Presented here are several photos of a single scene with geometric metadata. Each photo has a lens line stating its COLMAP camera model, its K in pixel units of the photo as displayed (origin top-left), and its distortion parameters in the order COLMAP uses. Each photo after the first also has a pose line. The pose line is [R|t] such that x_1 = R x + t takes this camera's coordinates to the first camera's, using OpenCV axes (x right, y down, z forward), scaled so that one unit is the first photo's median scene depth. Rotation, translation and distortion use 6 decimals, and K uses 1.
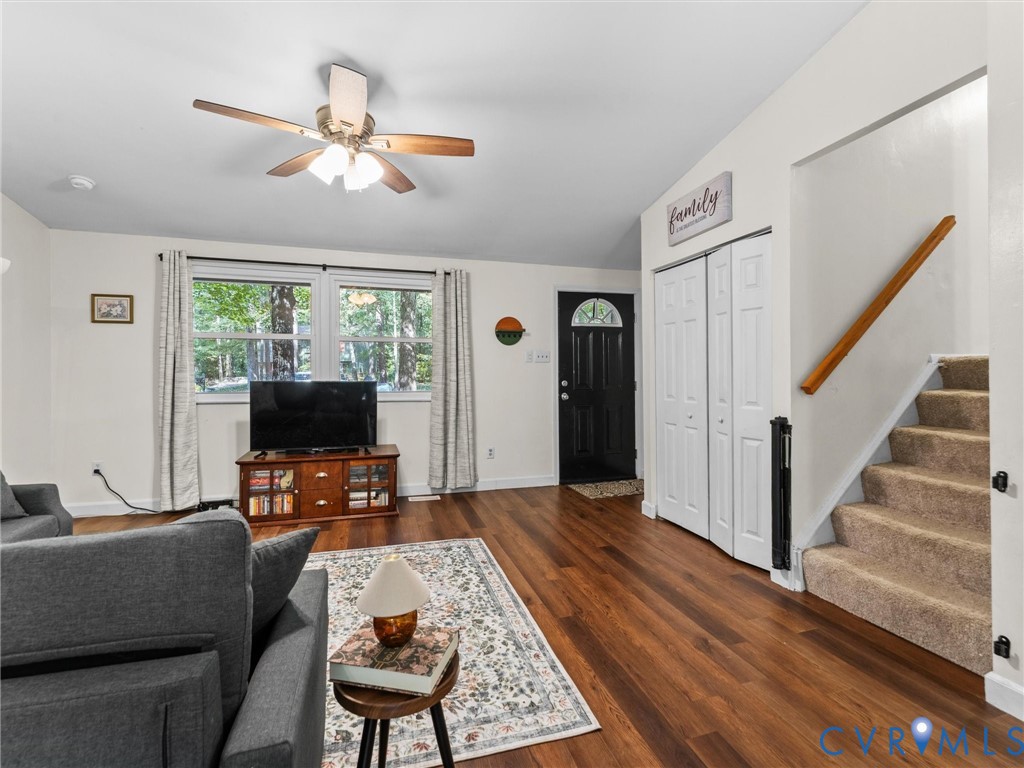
lens RADIAL K [[468.7, 0, 505.7], [0, 468.7, 373.1], [0, 0, 1]] dist [-0.002426, -0.000122]
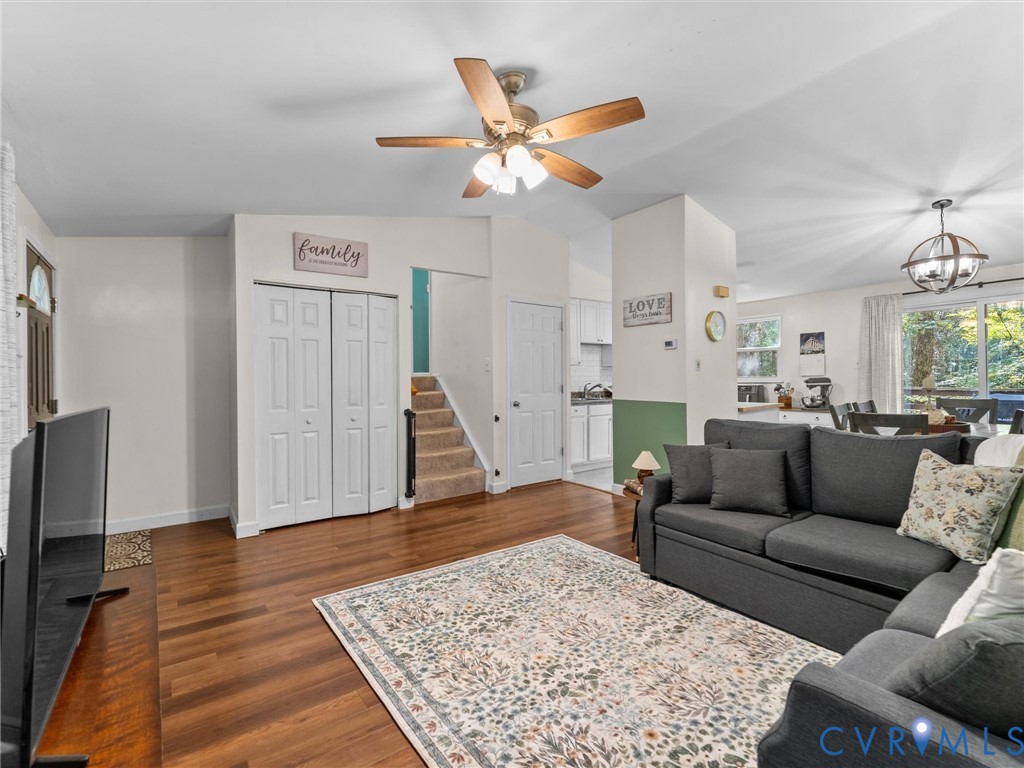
lens RADIAL K [[468.7, 0, 507.9], [0, 468.7, 374.2], [0, 0, 1]] dist [-0.002426, -0.000122]
pose [[-0.349074, 0.023419, 0.936802, -0.864668], [0.011901, 0.999718, -0.020557, 0.003783], [-0.937020, 0.003973, -0.349254, 0.938690]]
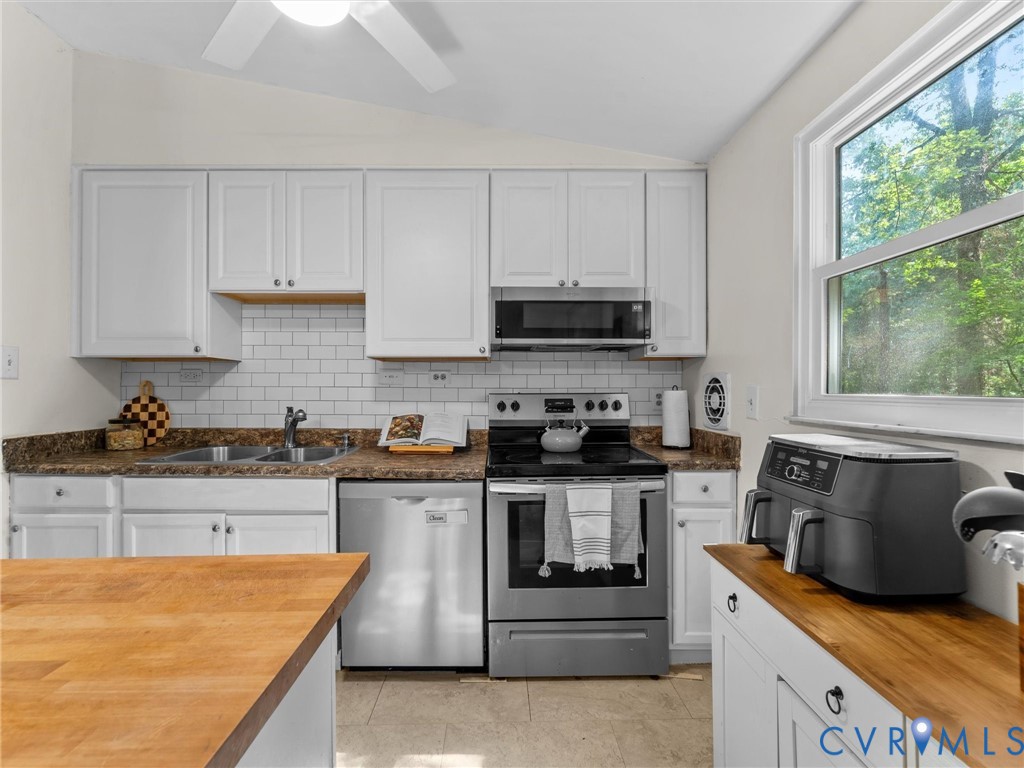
lens RADIAL K [[468.7, 0, 504.1], [0, 468.7, 386.3], [0, 0, 1]] dist [-0.002426, -0.000122]
pose [[0.267152, 0.017438, 0.963497, 0.248552], [-0.004244, 0.999848, -0.016919, -0.015552], [-0.963645, 0.000431, 0.267185, -0.555043]]
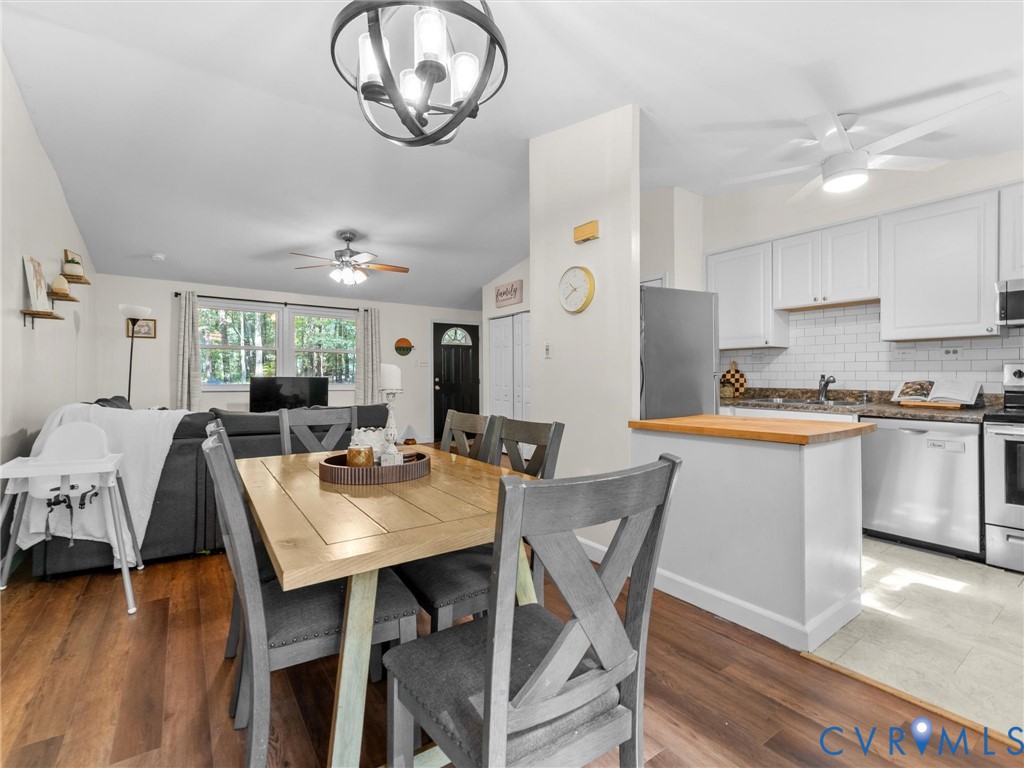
lens RADIAL K [[468.7, 0, 506.9], [0, 468.7, 380.4], [0, 0, 1]] dist [-0.002426, -0.000122]
pose [[0.947448, 0.000433, 0.319909, -0.235430], [-0.003969, 0.999938, 0.010403, 0.009584], [-0.319884, -0.011126, 0.947391, -0.877490]]
